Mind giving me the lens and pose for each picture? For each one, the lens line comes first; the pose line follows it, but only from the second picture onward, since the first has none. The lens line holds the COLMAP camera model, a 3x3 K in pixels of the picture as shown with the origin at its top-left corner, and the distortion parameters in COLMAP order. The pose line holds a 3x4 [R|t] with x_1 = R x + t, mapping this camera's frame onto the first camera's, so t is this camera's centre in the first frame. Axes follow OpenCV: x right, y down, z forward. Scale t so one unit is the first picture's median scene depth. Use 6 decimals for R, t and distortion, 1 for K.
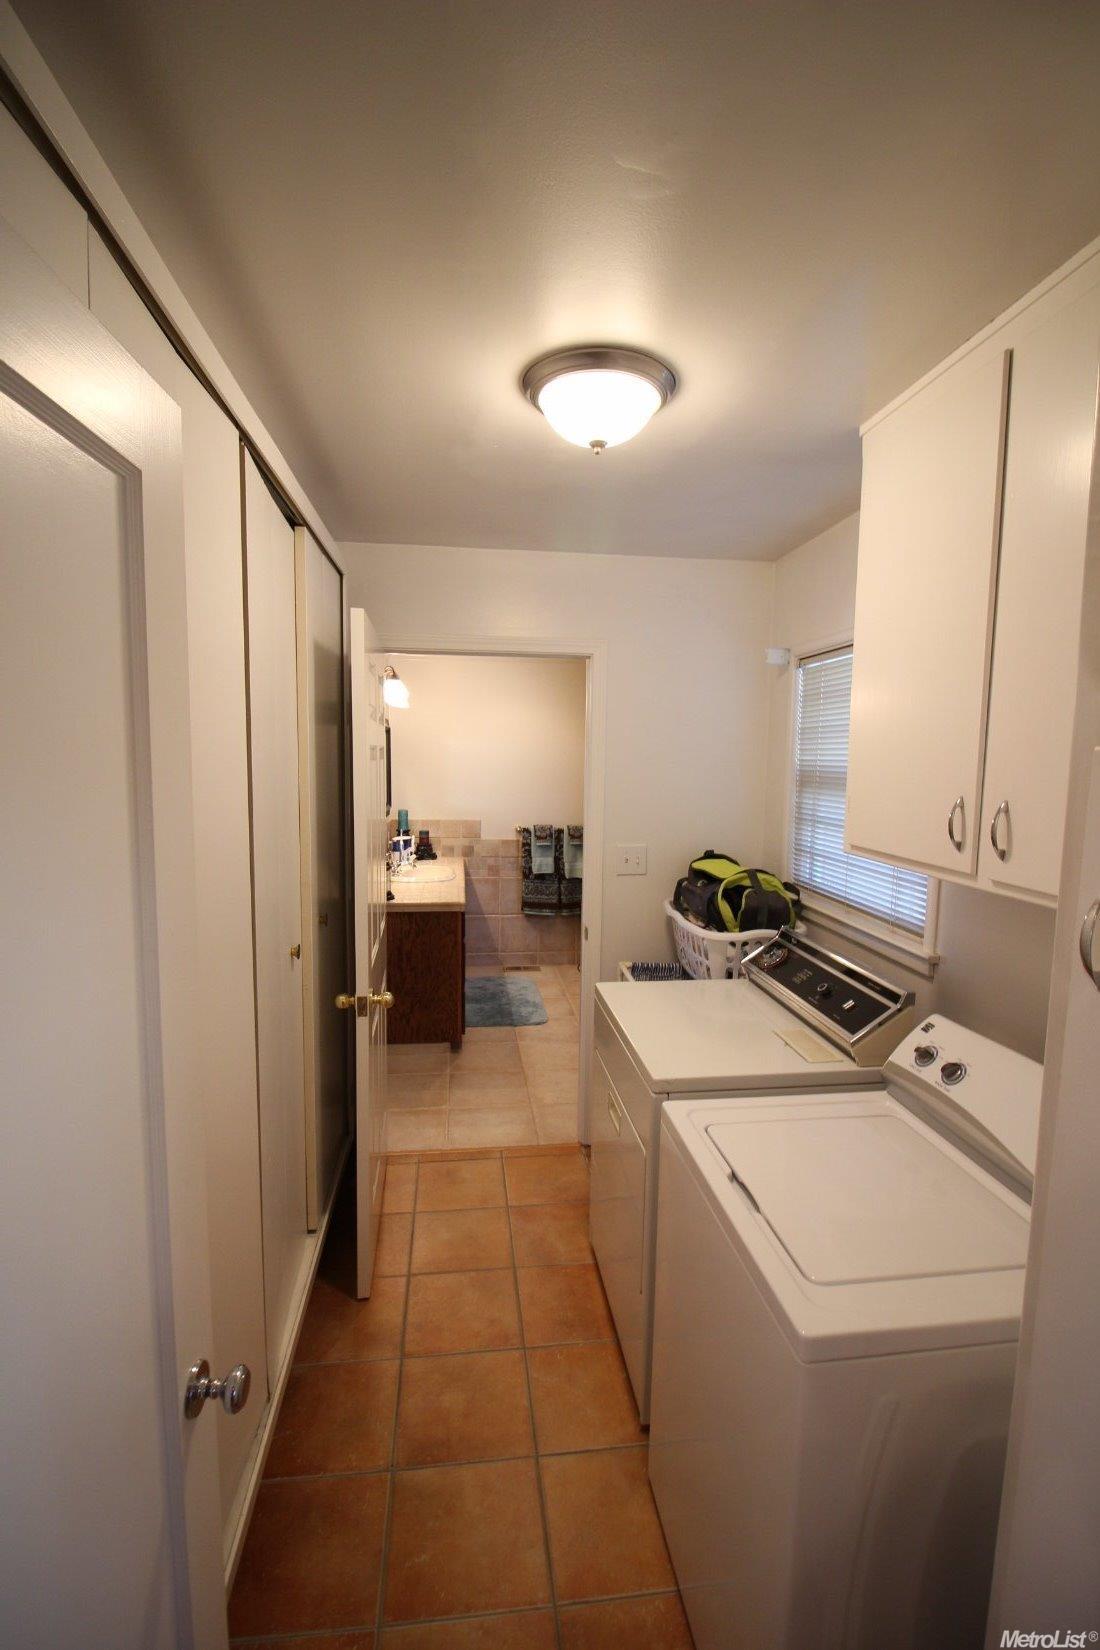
lens RADIAL K [[766.6, 0, 549.5], [0, 766.6, 827.3], [0, 0, 1]] dist [-0.002685, -0.011083]
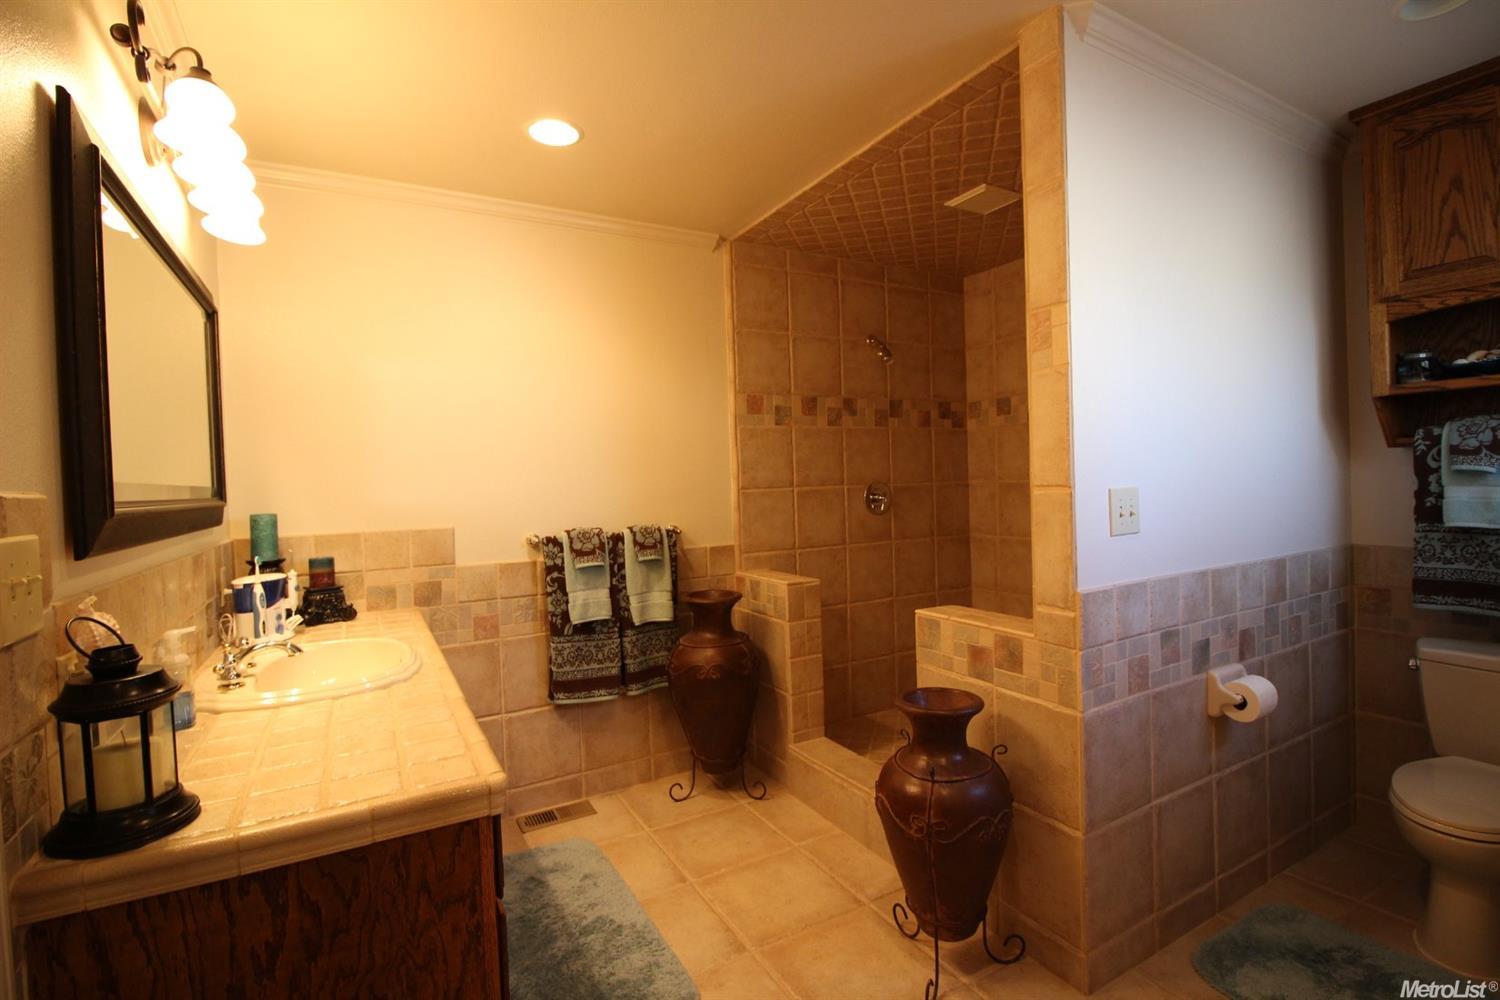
lens RADIAL K [[696.9, 0, 761.7], [0, 696.9, 491.5], [0, 0, 1]] dist [-0.002685, -0.011083]
pose [[0.916191, -0.049314, 0.397696, -0.085591], [0.083009, 0.994230, -0.067949, 0.014379], [-0.392050, 0.095267, 0.914998, 0.513736]]
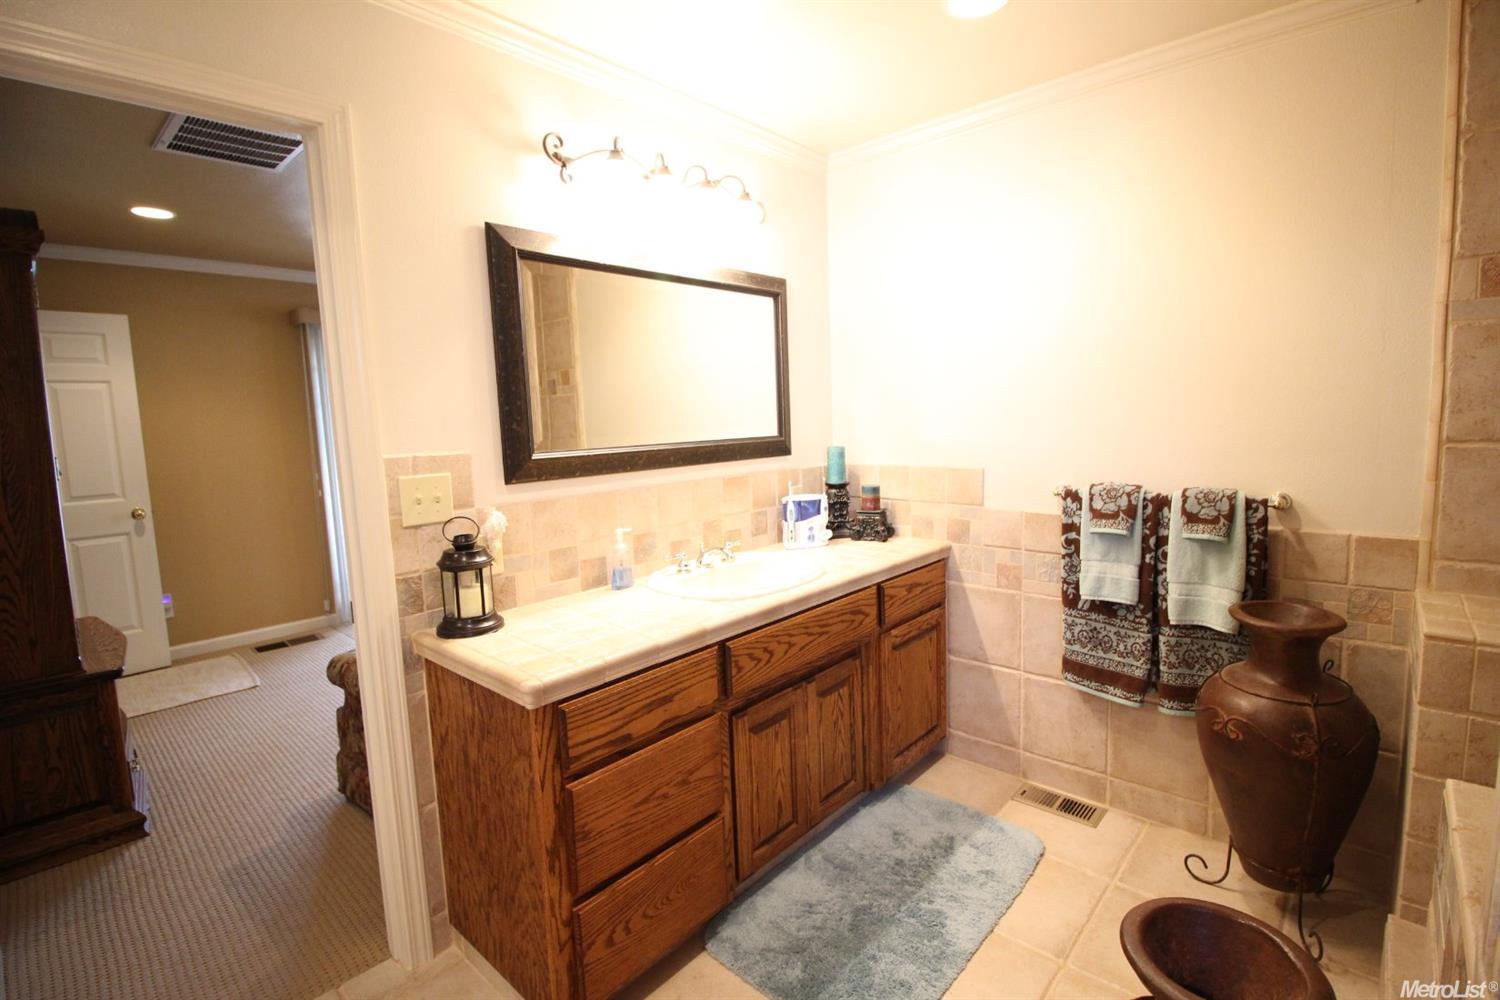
lens RADIAL K [[696.9, 0, 760.9], [0, 696.9, 496.6], [0, 0, 1]] dist [-0.002685, -0.011083]
pose [[0.665253, 0.052497, -0.744770, 0.142995], [-0.031322, 0.998609, 0.042412, -0.006028], [0.745961, -0.004887, 0.665972, 0.611367]]
